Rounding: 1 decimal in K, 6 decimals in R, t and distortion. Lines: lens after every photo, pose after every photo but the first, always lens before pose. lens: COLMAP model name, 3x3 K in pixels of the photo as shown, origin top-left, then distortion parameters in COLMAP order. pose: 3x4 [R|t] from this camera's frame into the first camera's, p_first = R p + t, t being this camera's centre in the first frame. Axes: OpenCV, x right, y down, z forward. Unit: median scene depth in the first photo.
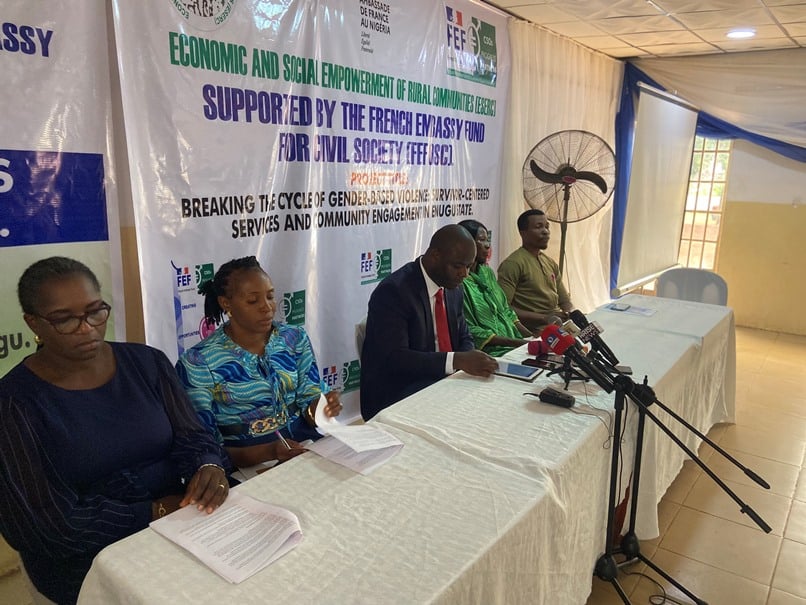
lens RADIAL K [[605.2, 0, 400.8], [0, 605.2, 300.6], [0, 0, 1]] dist [0.115732, -0.139830]
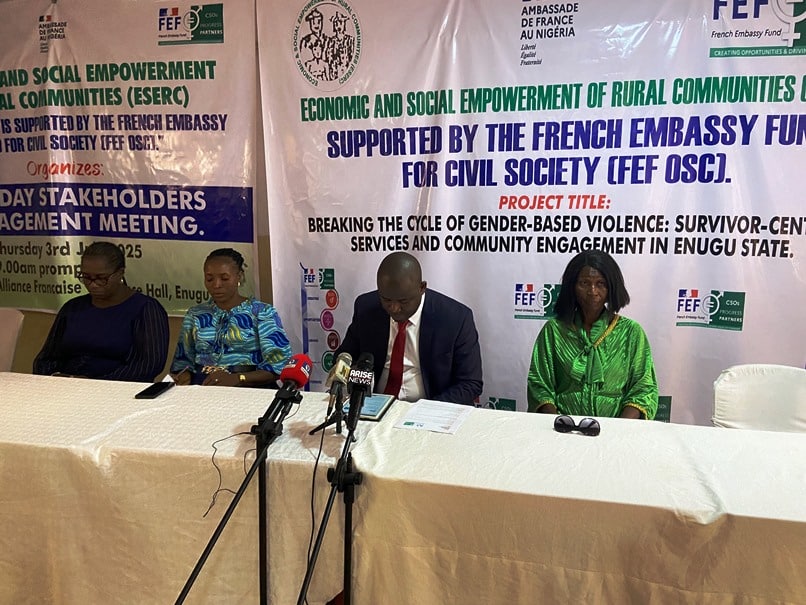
lens RADIAL K [[605.2, 0, 396.7], [0, 605.2, 294.8], [0, 0, 1]] dist [0.115732, -0.139830]
pose [[0.401364, 0.125013, -0.907347, 0.782920], [-0.185042, 0.981282, 0.053346, -0.087223], [0.897032, 0.146486, 0.416984, 0.522303]]
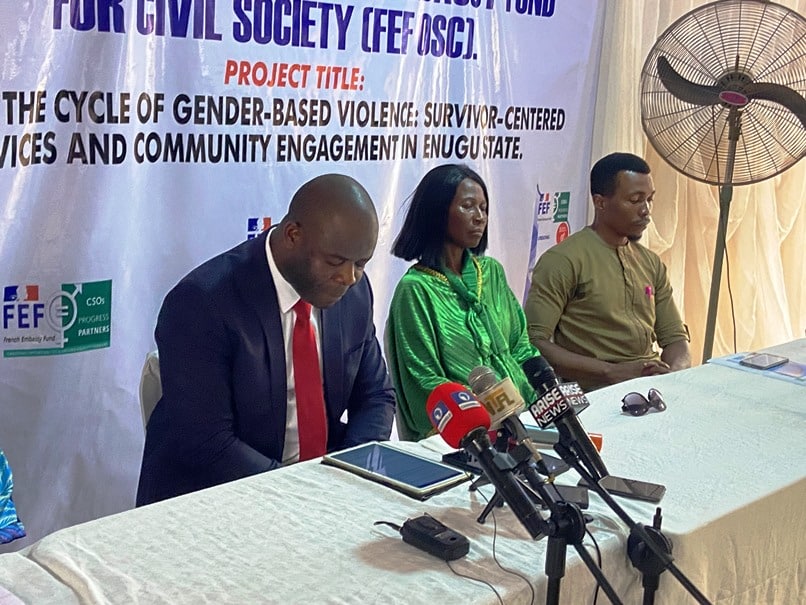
lens RADIAL K [[1111.7, 0, 397.4], [0, 1111.7, 304.5], [0, 0, 1]] dist [0.091681, 0.000000]
pose [[0.986414, 0.070598, -0.148336, 0.233134], [-0.072300, 0.997364, -0.006109, -0.009255], [0.147514, 0.016751, 0.988918, 0.094212]]
